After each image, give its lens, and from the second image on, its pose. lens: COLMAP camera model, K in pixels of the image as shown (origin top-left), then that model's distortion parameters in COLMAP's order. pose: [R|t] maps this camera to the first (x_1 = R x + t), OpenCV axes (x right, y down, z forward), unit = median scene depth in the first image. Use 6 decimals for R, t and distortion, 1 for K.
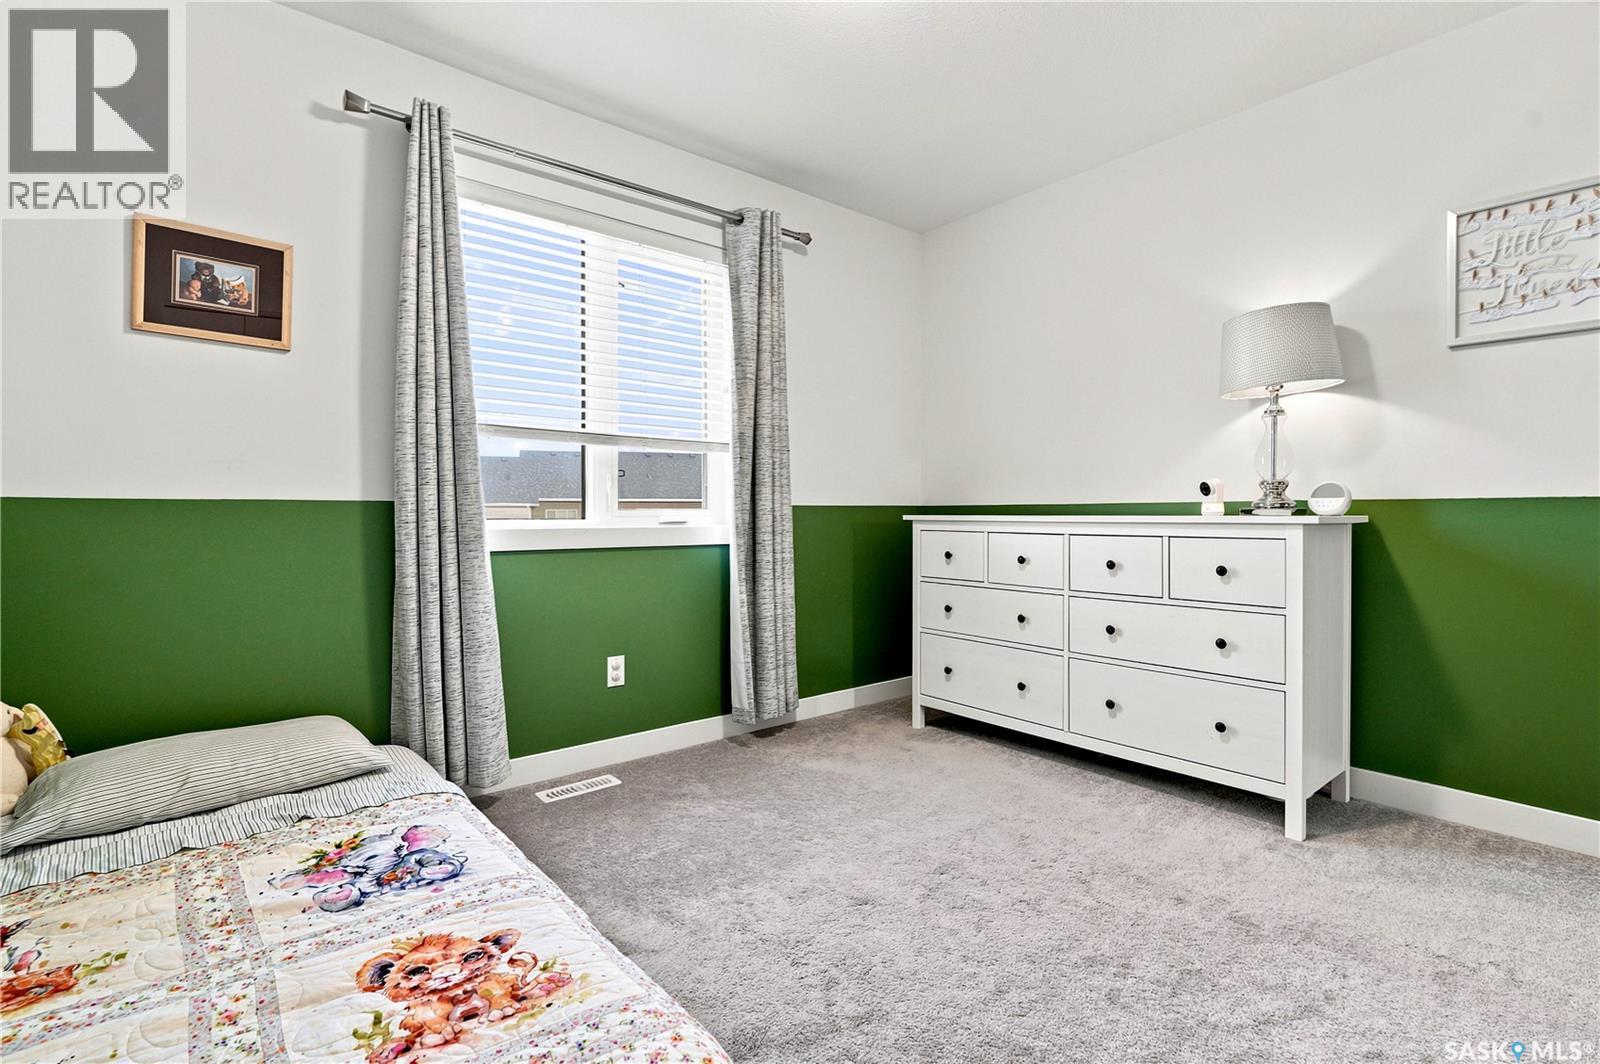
lens RADIAL K [[736.7, 0, 792.5], [0, 736.7, 535.3], [0, 0, 1]] dist [0.000255, 0.000069]
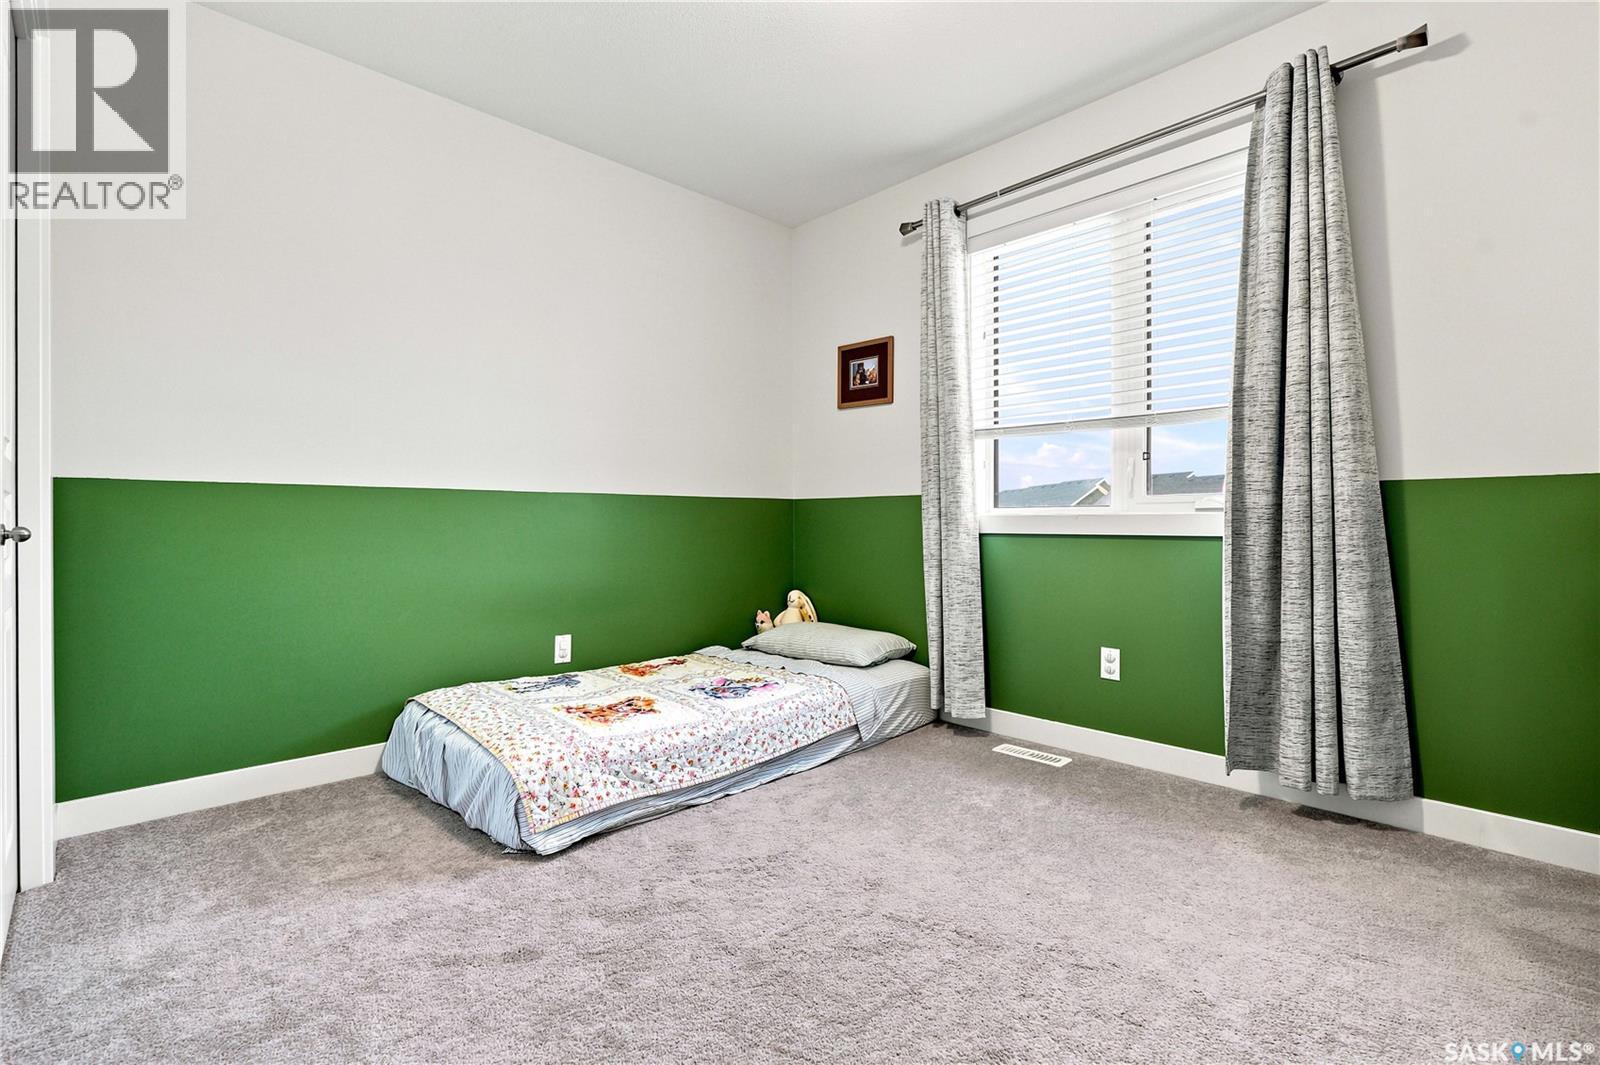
lens RADIAL K [[736.7, 0, 792.5], [0, 736.7, 535.8], [0, 0, 1]] dist [0.000255, 0.000069]
pose [[0.063323, 0.027009, -0.997628, 0.726983], [-0.016863, 0.999520, 0.025990, -0.000040], [0.997851, 0.015177, 0.063748, 0.553697]]
